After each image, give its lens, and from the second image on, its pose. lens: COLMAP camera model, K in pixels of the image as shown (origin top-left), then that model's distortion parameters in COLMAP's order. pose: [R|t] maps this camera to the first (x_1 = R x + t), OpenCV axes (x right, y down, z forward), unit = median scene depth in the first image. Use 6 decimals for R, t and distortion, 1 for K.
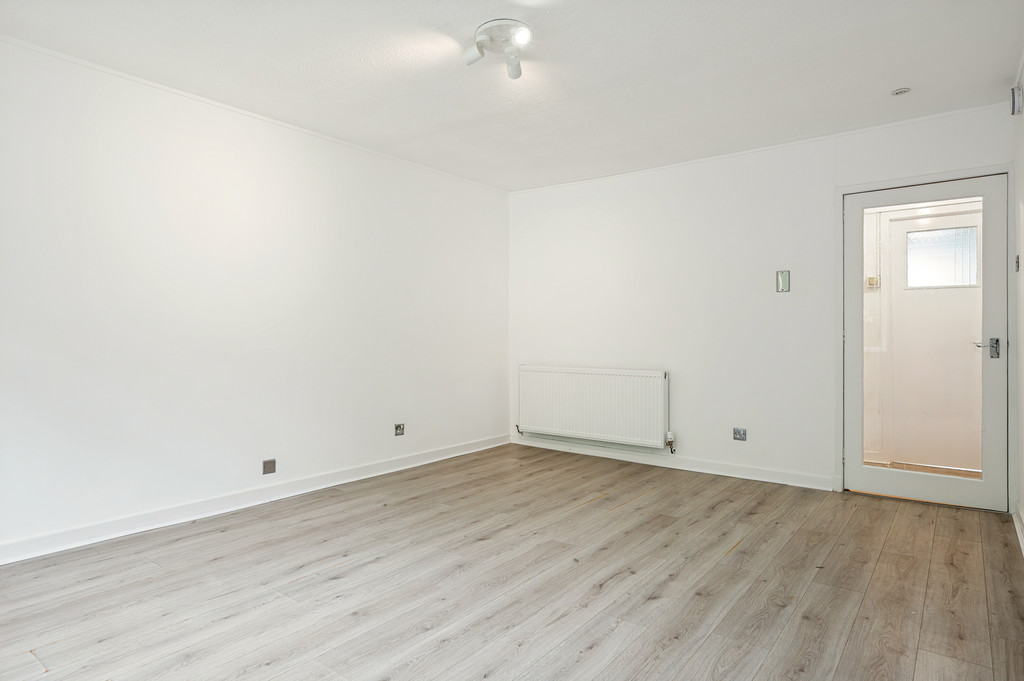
lens RADIAL K [[578.0, 0, 512.6], [0, 578.0, 342.6], [0, 0, 1]] dist [-0.002142, 0.000488]
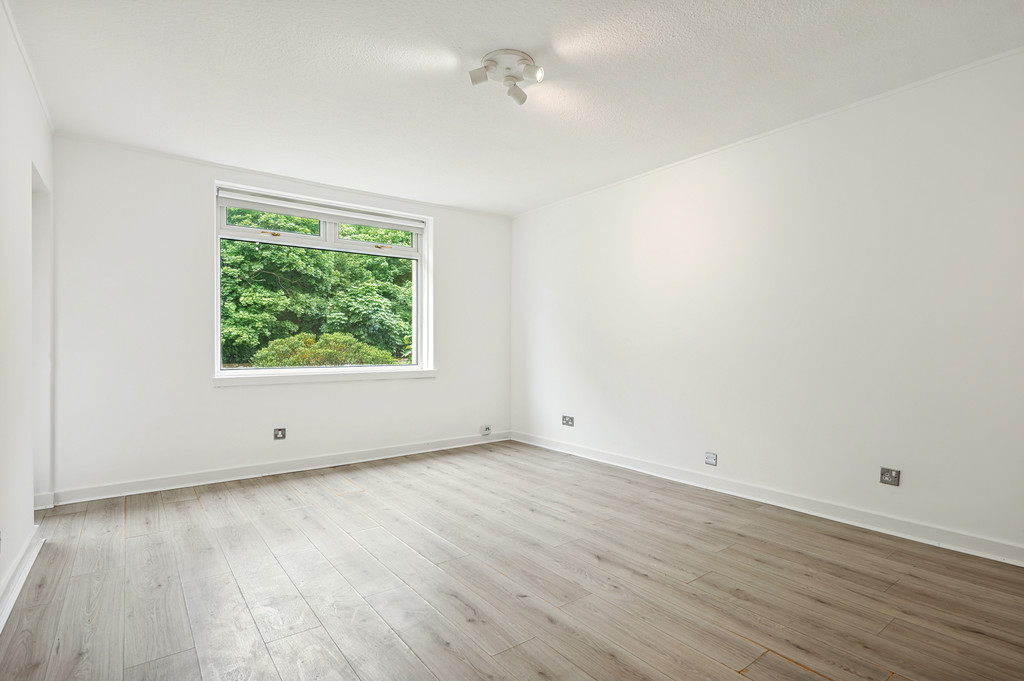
lens RADIAL K [[513.2, 0, 510.5], [0, 513.2, 340.3], [0, 0, 1]] dist [0.000180, 0.000488]
pose [[-0.265194, -0.011075, -0.964131, 0.763076], [-0.016272, 0.999843, -0.007010, -0.002715], [0.964058, 0.013829, -0.265333, 1.041943]]
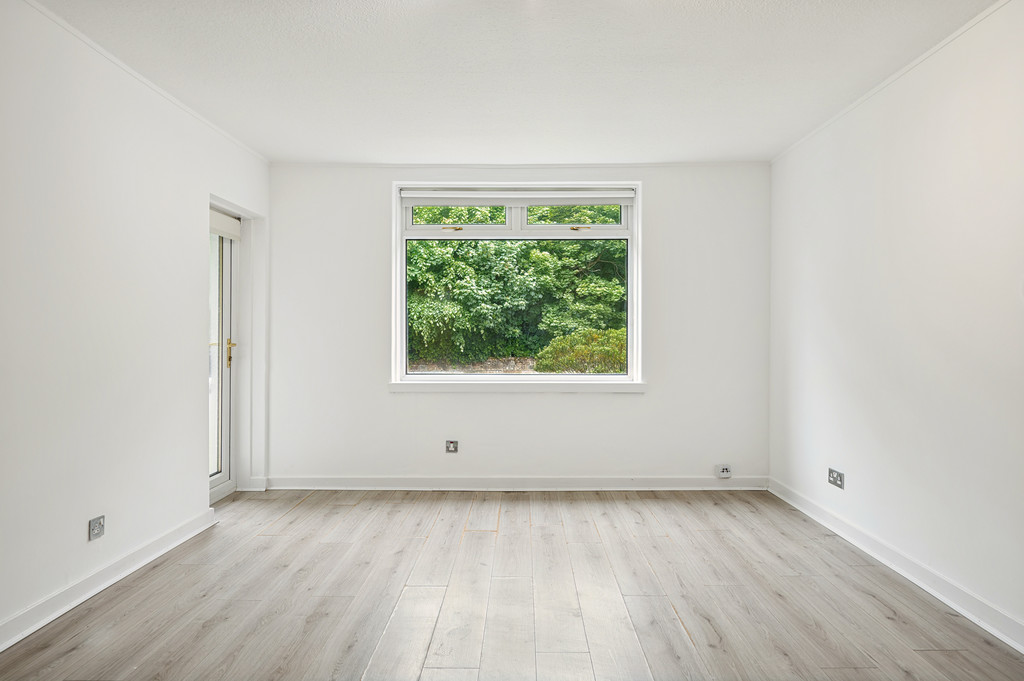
lens RADIAL K [[578.0, 0, 509.4], [0, 578.0, 332.5], [0, 0, 1]] dist [-0.002142, 0.000488]
pose [[-0.801680, -0.005751, -0.597725, 0.346379], [-0.013665, 0.999869, 0.008707, -0.045014], [0.597597, 0.015148, -0.801654, 1.295143]]
